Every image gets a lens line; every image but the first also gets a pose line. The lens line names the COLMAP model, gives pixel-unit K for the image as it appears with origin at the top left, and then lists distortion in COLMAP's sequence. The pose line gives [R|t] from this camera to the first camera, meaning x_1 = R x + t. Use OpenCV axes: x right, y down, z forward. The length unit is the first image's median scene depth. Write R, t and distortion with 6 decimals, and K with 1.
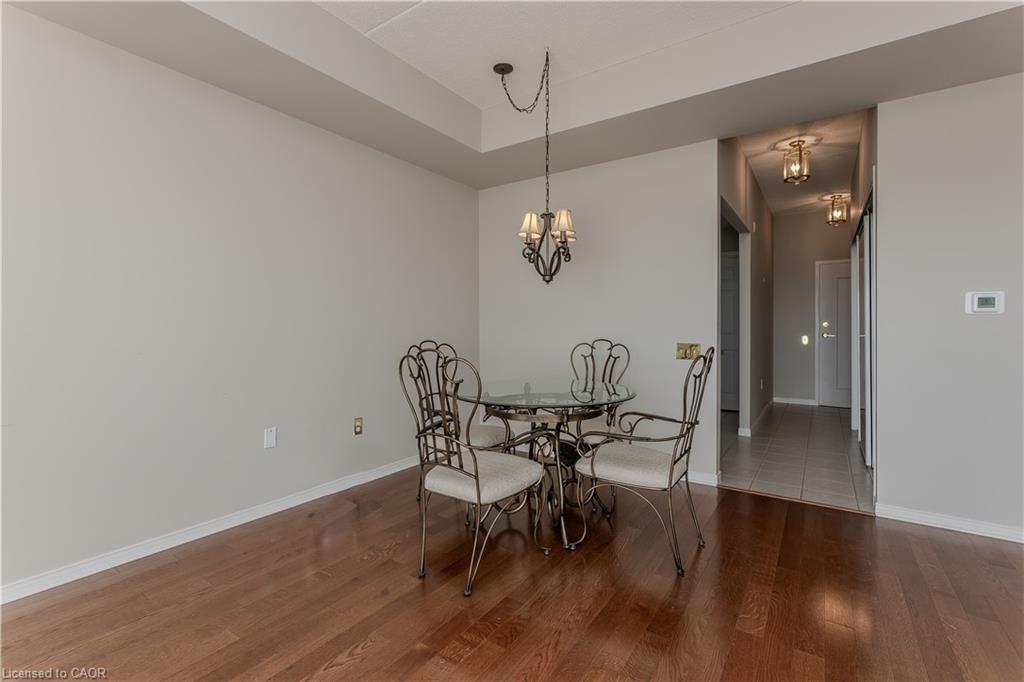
lens RADIAL K [[461.4, 0, 508.1], [0, 461.4, 327.9], [0, 0, 1]] dist [0.000258, 0.000329]
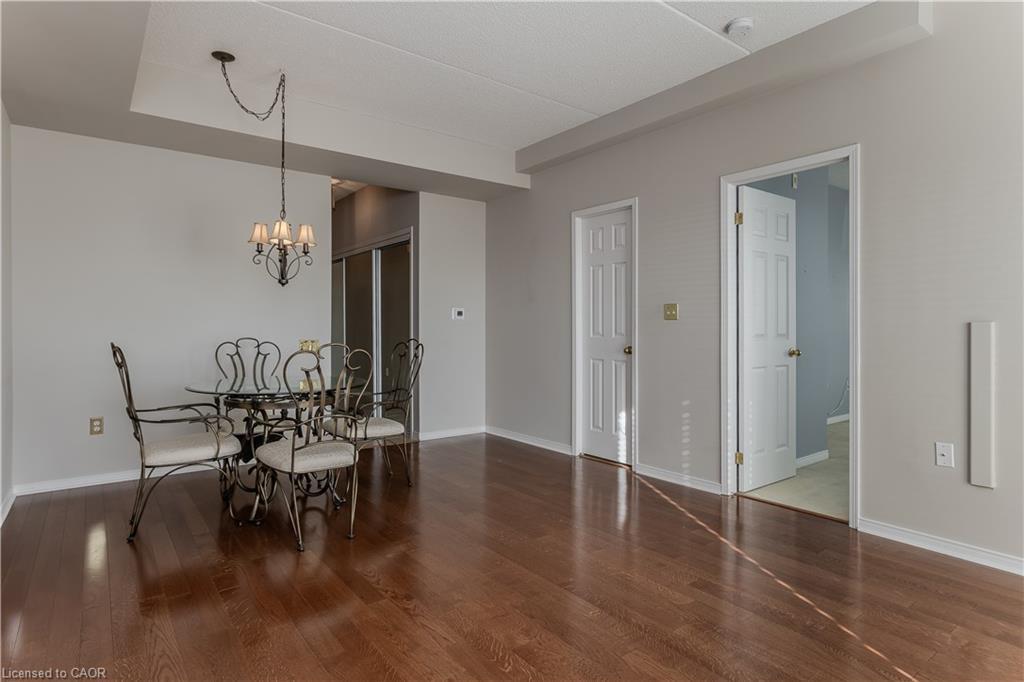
lens RADIAL K [[554.1, 0, 503.3], [0, 554.1, 321.9], [0, 0, 1]] dist [0.006389, 0.001692]
pose [[0.316761, 0.010049, 0.948452, -1.001578], [-0.000301, 0.999945, -0.010494, 0.002937], [-0.948505, 0.003038, 0.316746, 0.089176]]
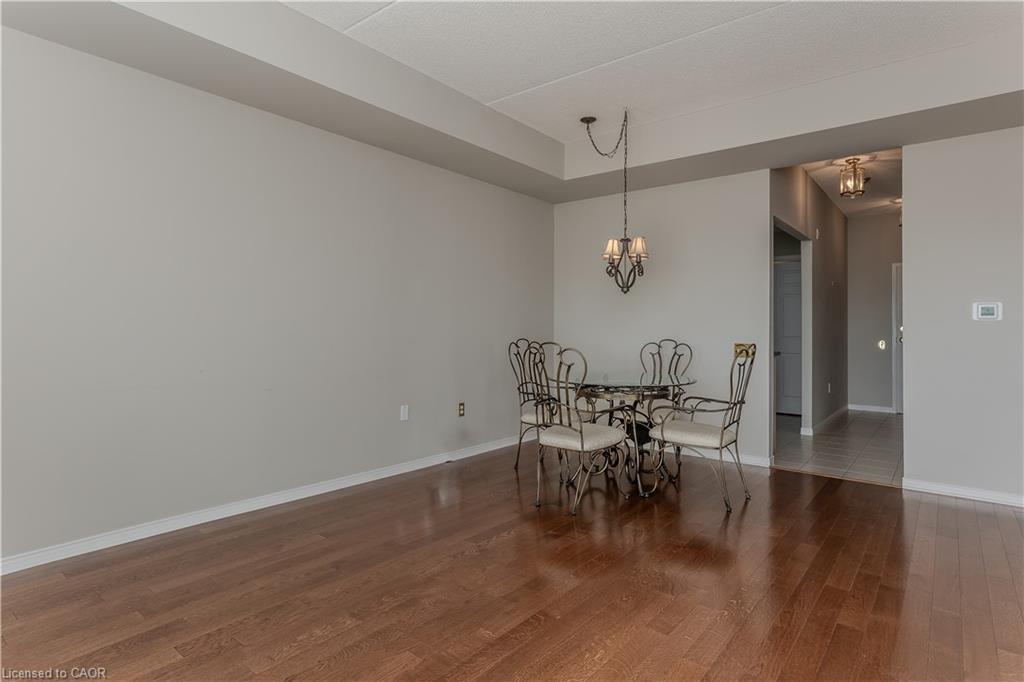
lens RADIAL K [[544.6, 0, 505.1], [0, 544.6, 322.6], [0, 0, 1]] dist [0.004501, 0.001263]
pose [[0.996745, 0.007084, -0.080312, -0.122012], [-0.008226, 0.999870, -0.013890, 0.005778], [0.080203, 0.014505, 0.996673, -0.512416]]
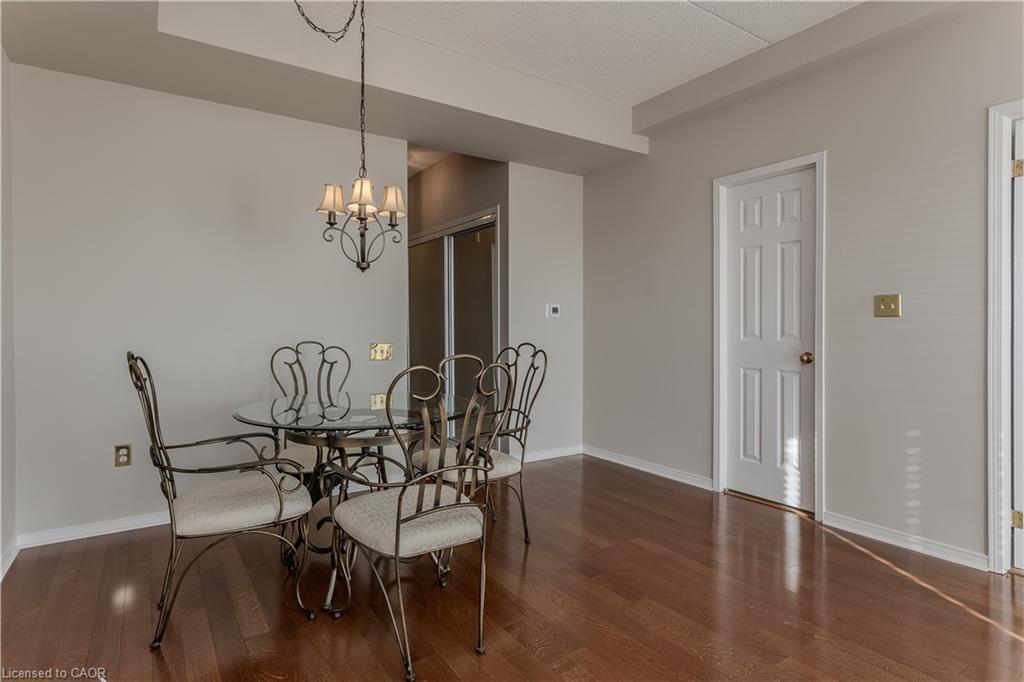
lens RADIAL K [[544.6, 0, 505.1], [0, 544.6, 322.6], [0, 0, 1]] dist [0.004501, 0.001263]
pose [[0.369365, 0.006067, 0.929265, -0.699921], [0.001366, 0.999974, -0.007072, -0.000908], [-0.929283, 0.003881, 0.369347, 0.428923]]
